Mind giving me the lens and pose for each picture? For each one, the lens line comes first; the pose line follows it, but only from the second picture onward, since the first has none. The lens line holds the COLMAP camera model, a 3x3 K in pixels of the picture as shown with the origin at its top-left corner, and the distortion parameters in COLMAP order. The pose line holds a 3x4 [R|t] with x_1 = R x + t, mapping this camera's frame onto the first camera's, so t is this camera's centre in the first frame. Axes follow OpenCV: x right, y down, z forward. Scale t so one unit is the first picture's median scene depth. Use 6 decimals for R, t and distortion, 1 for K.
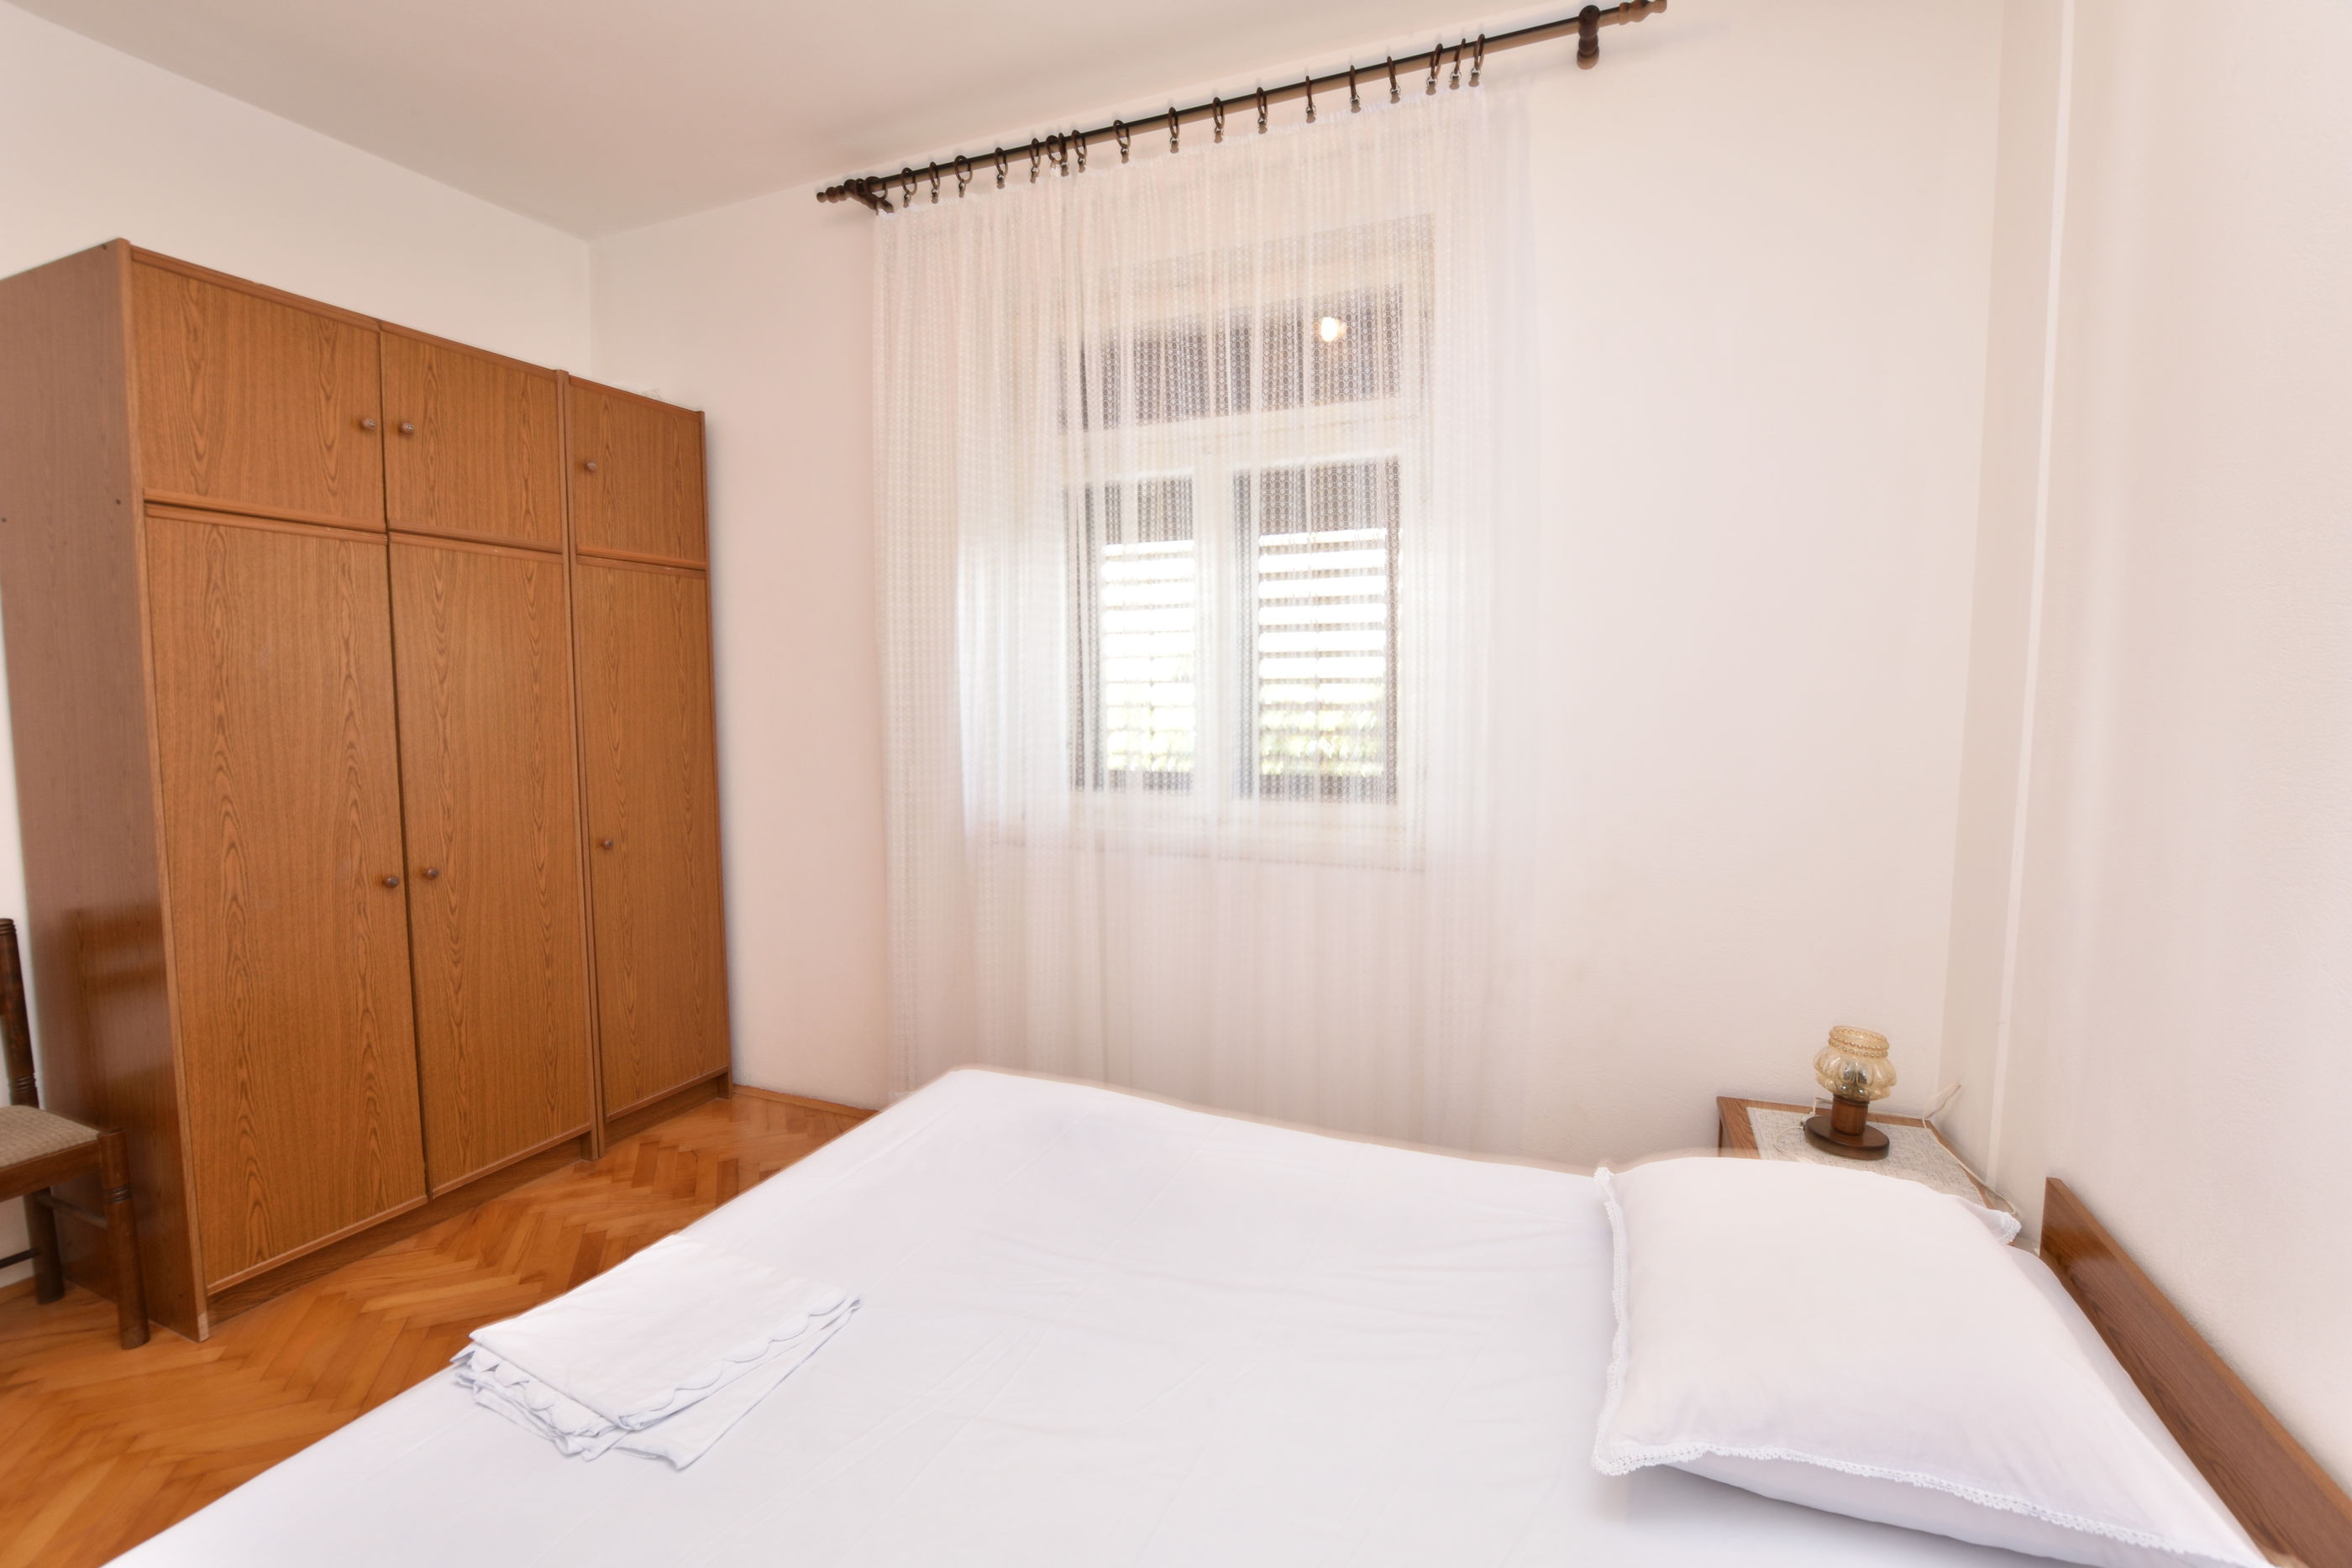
lens RADIAL K [[1044.1, 0, 1181.4], [0, 1044.1, 776.3], [0, 0, 1]] dist [-0.028397, 0.002869]
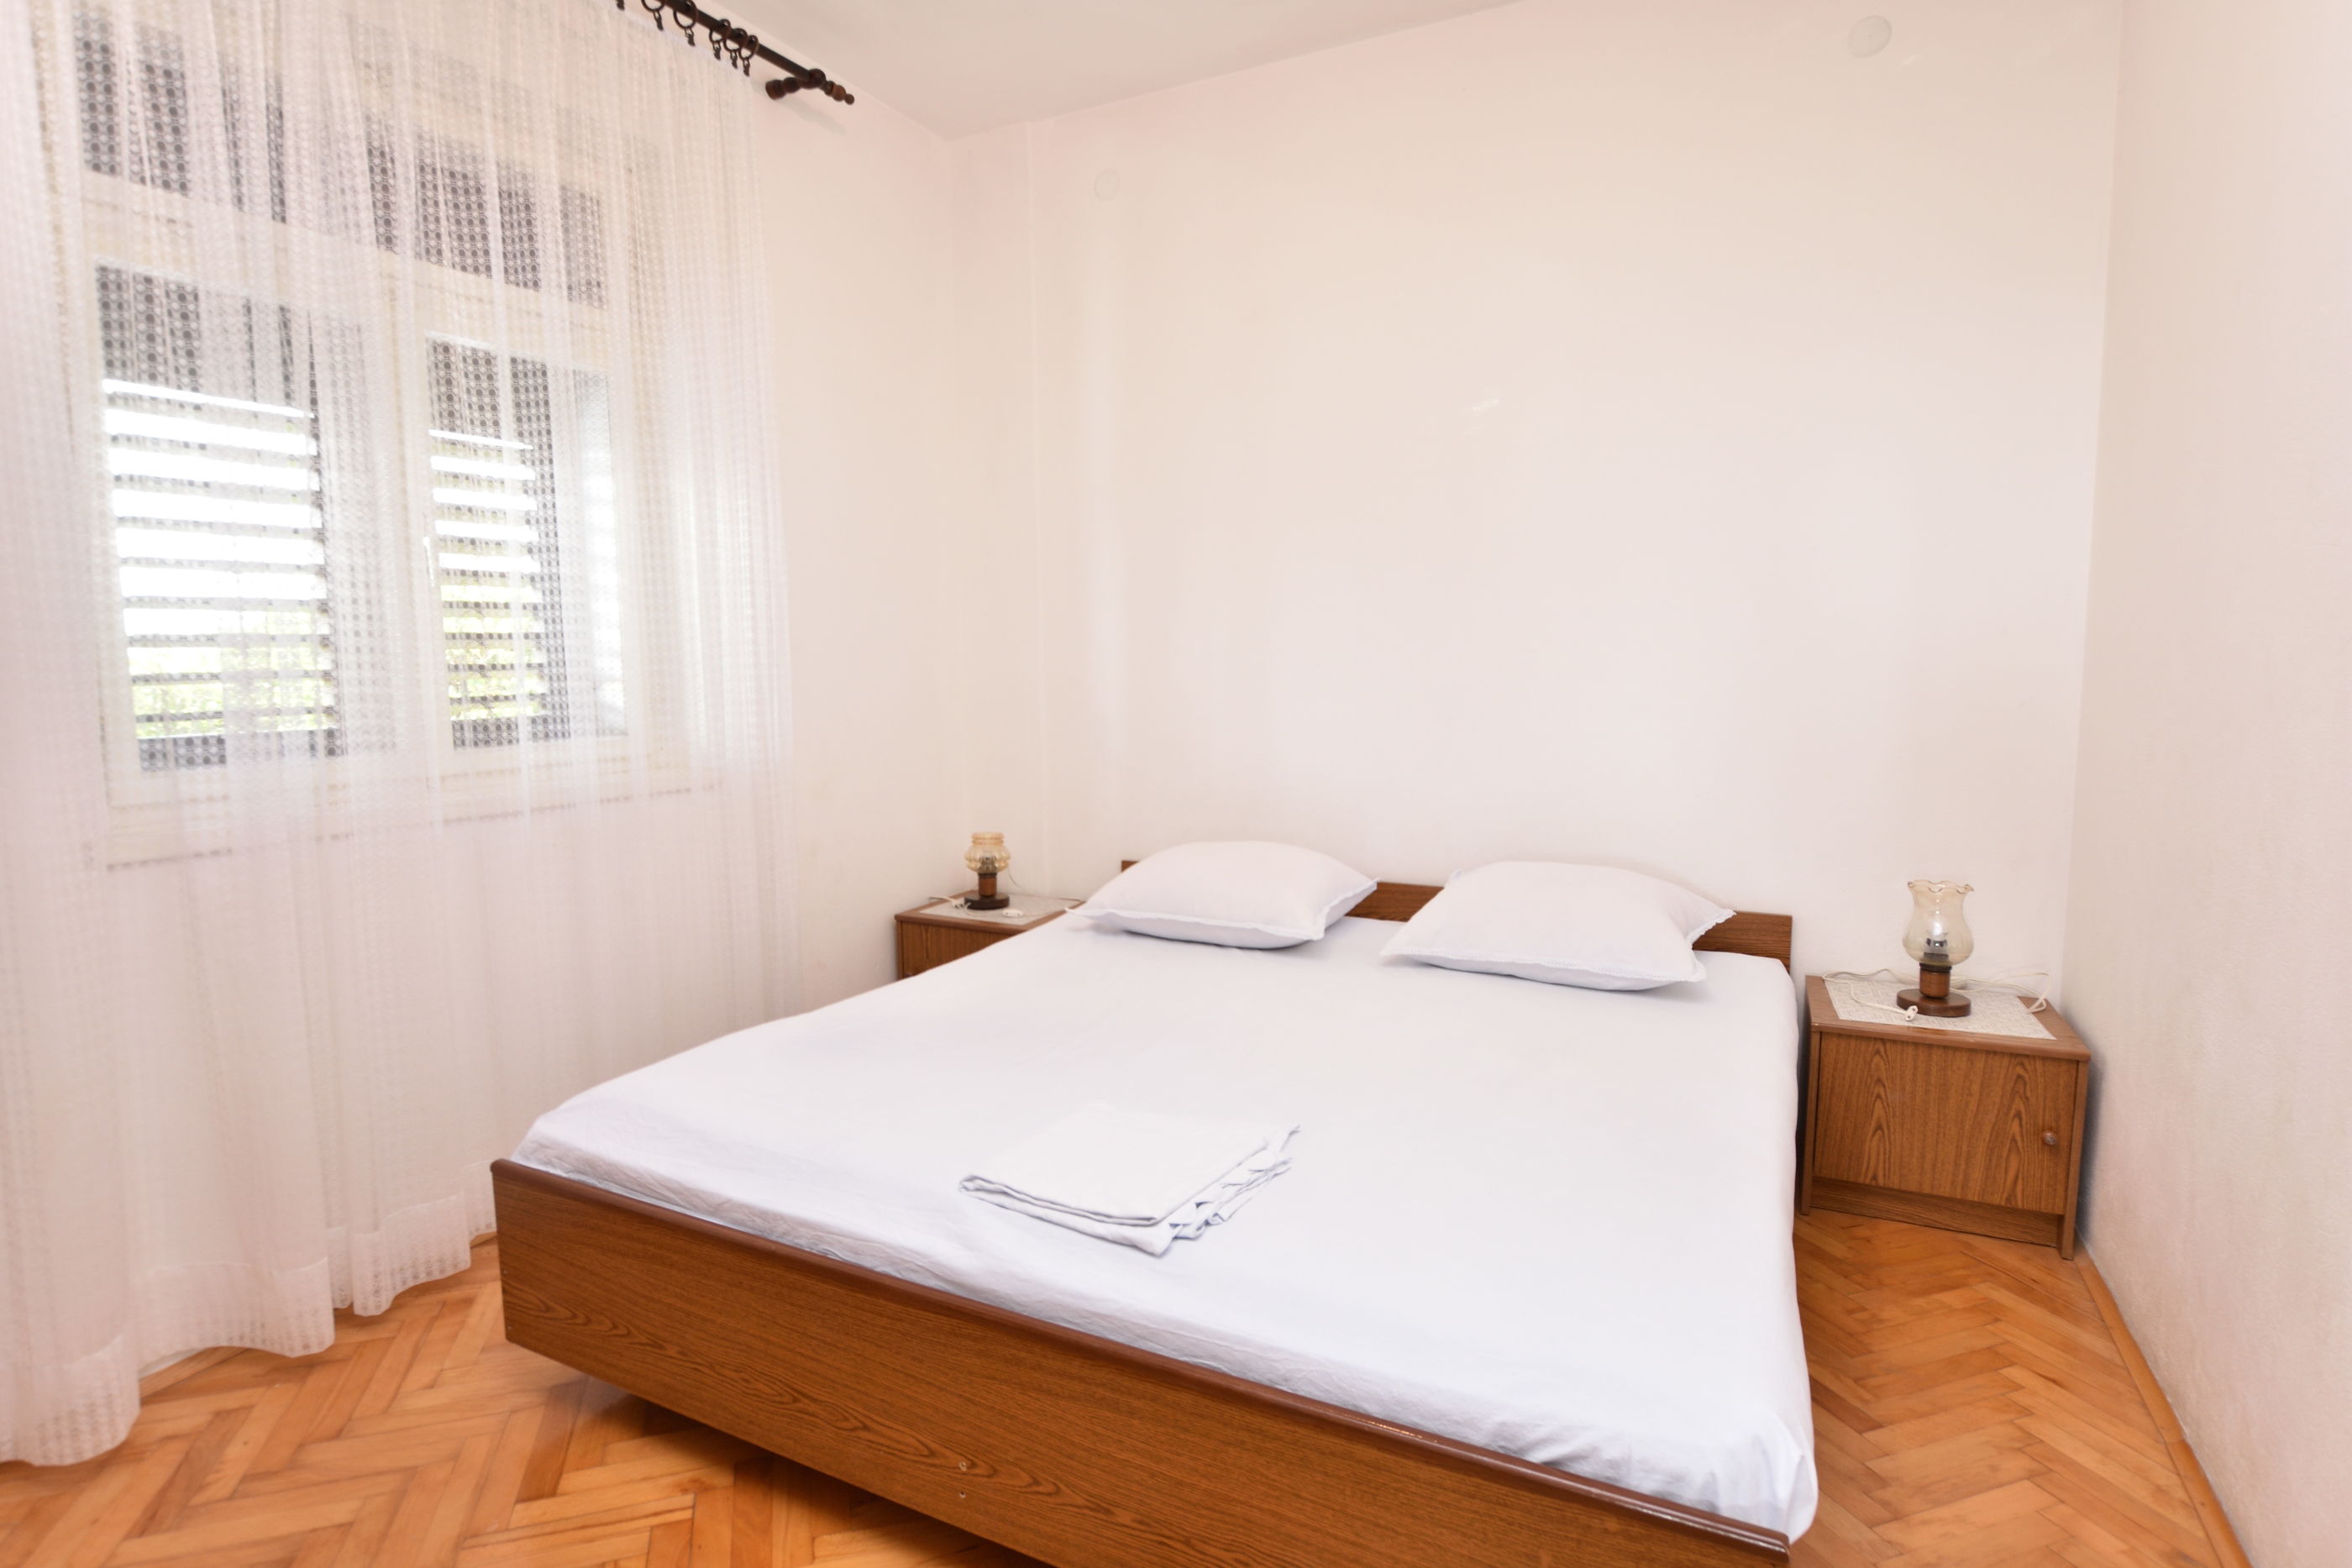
lens RADIAL K [[1212.7, 0, 1179.4], [0, 1212.7, 782.2], [0, 0, 1]] dist [-0.000537, -0.000479]
pose [[0.048513, -0.124289, 0.991059, -0.849403], [0.071888, 0.990089, 0.120648, -0.030444], [-0.996232, 0.065392, 0.056967, 0.391299]]
